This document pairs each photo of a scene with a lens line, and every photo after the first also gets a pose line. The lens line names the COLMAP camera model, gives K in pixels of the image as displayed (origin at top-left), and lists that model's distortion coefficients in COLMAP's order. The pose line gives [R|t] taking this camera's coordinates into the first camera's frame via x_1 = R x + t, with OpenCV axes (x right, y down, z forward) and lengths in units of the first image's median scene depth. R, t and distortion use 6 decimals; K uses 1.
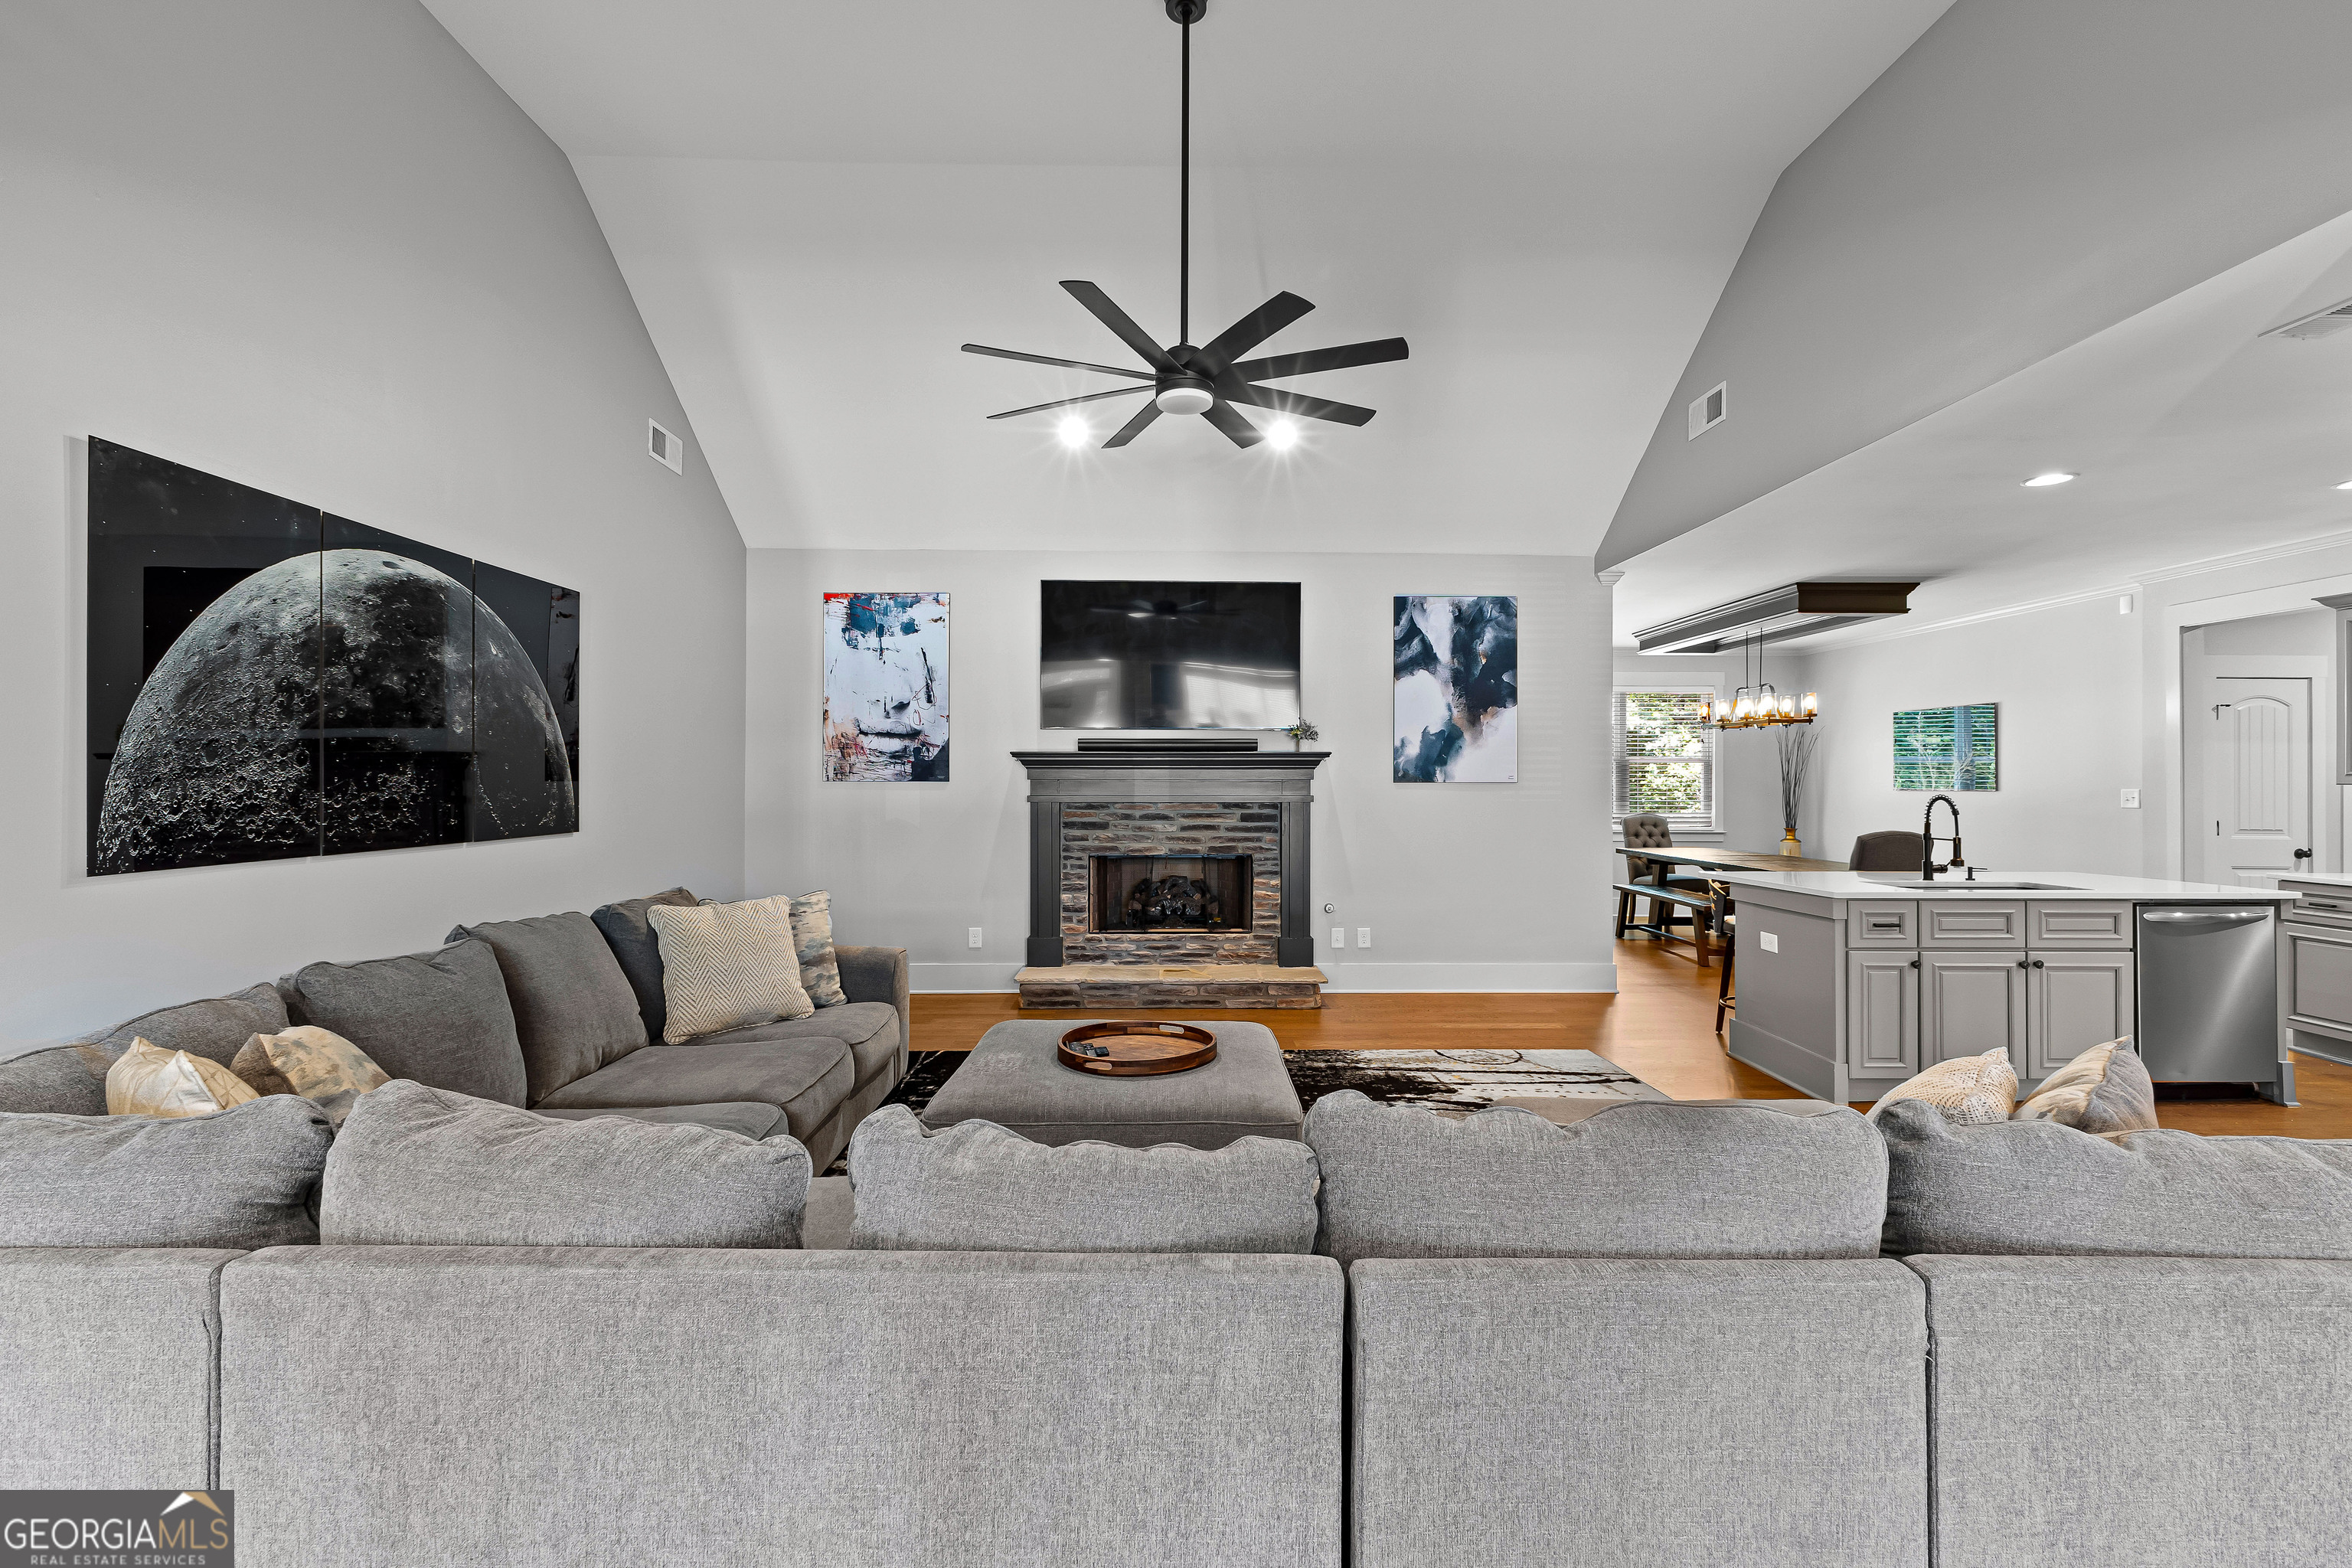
lens RADIAL K [[1024.0, 0, 1181.1], [0, 1024.0, 774.5], [0, 0, 1]] dist [0.018237, -0.004894]
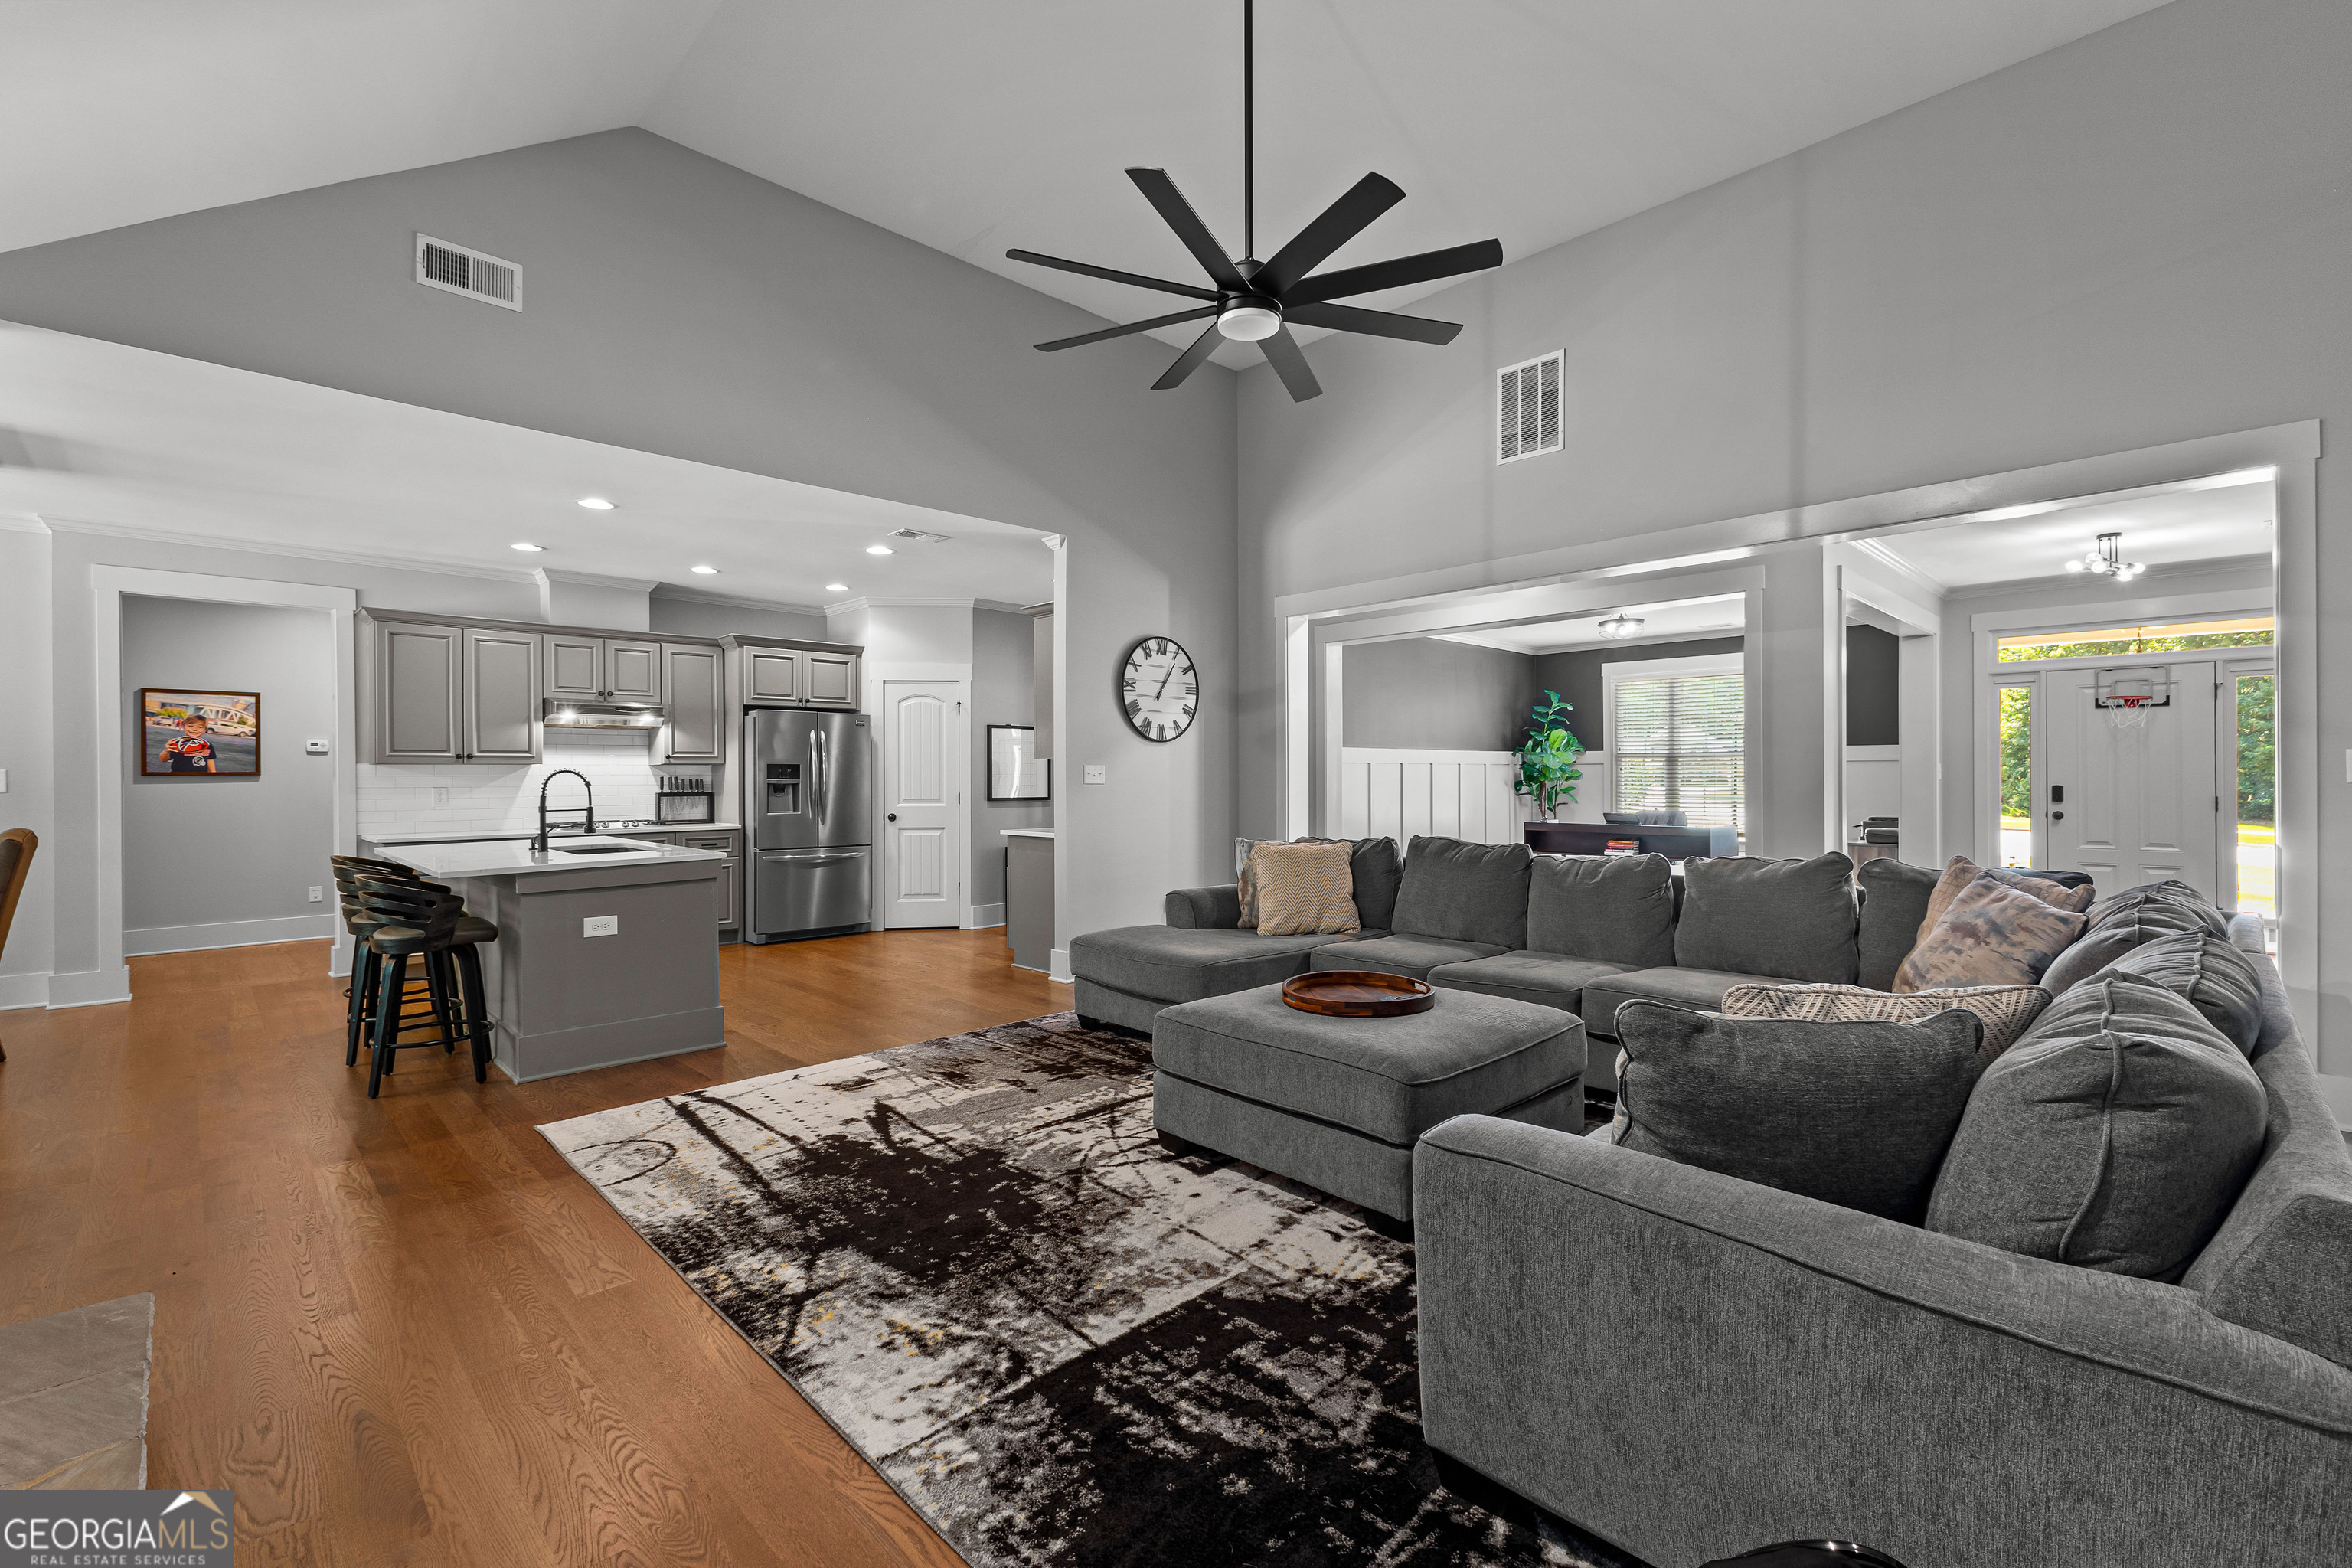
lens RADIAL K [[1024.0, 0, 1179.0], [0, 1024.0, 775.3], [0, 0, 1]] dist [0.018237, -0.004894]
pose [[-0.682181, 0.002261, 0.731180, -0.339722], [-0.000486, 0.999994, -0.003545, 0.022639], [-0.731183, -0.002774, -0.682176, 0.923204]]
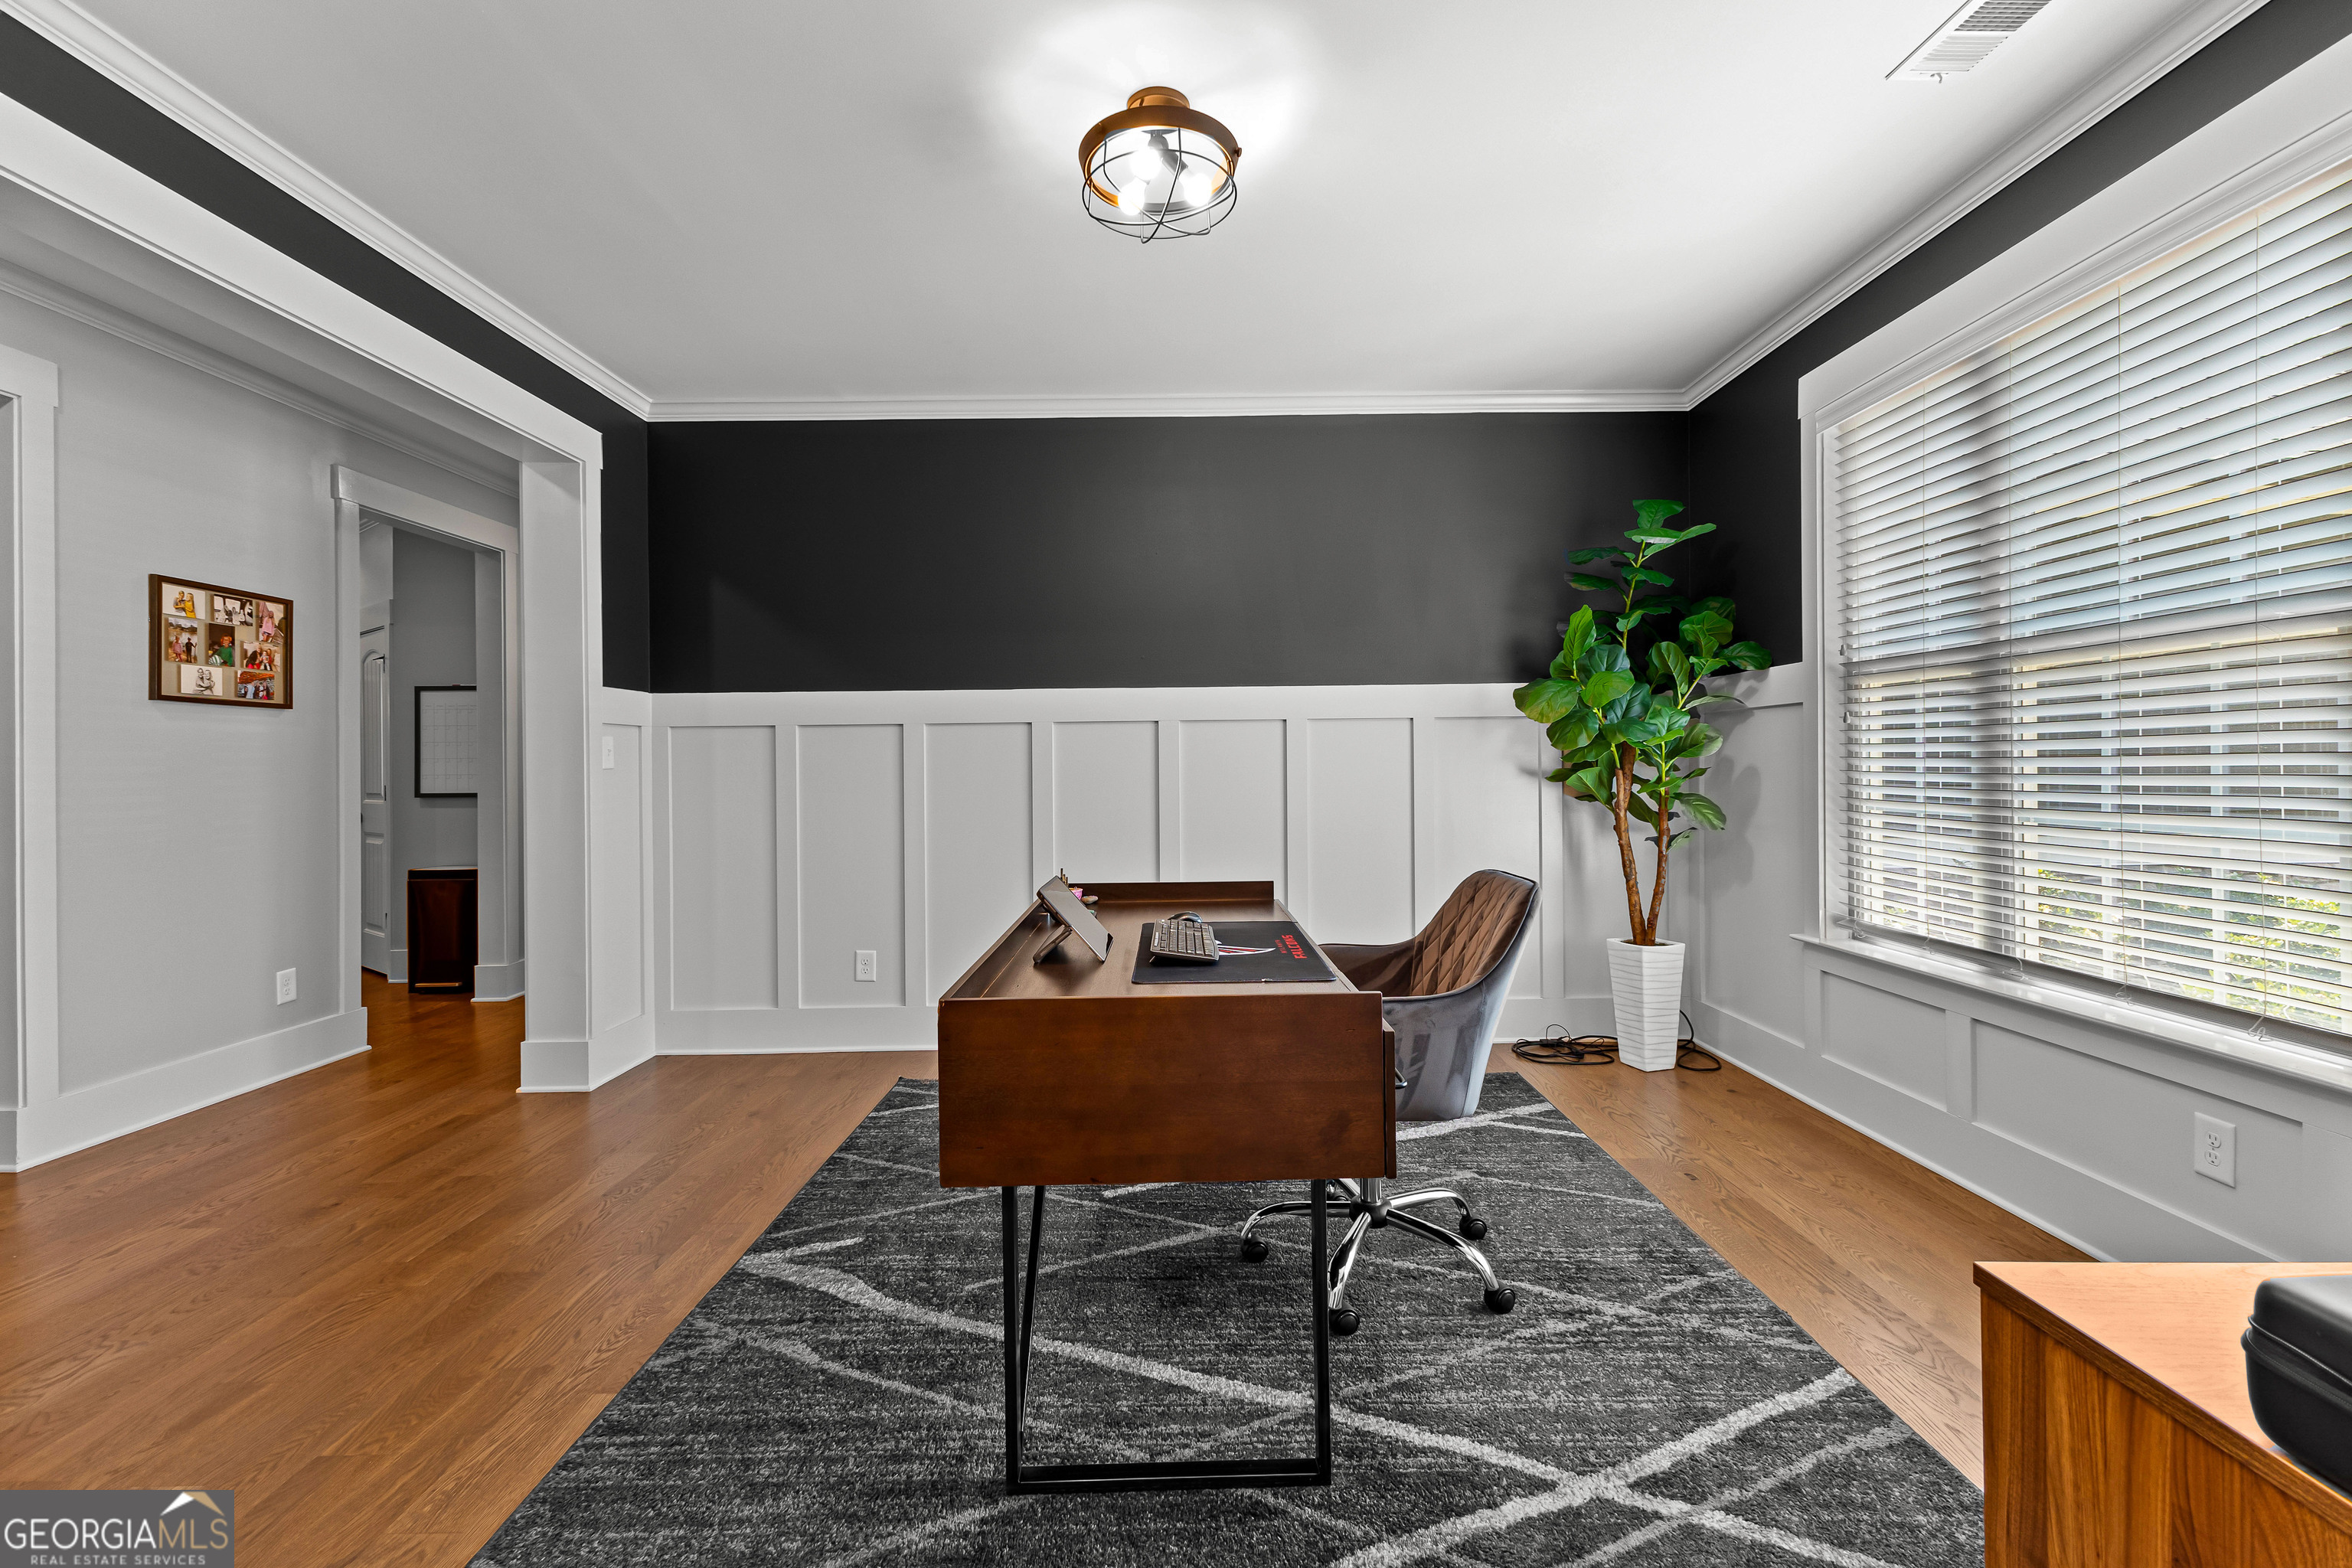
lens RADIAL K [[1024.0, 0, 1187.5], [0, 1024.0, 764.4], [0, 0, 1]] dist [0.018237, -0.004894]
pose [[0.019319, -0.002216, 0.999811, -0.104413], [0.008859, 0.999959, 0.002045, 0.025784], [-0.999774, 0.008818, 0.019338, -0.451039]]
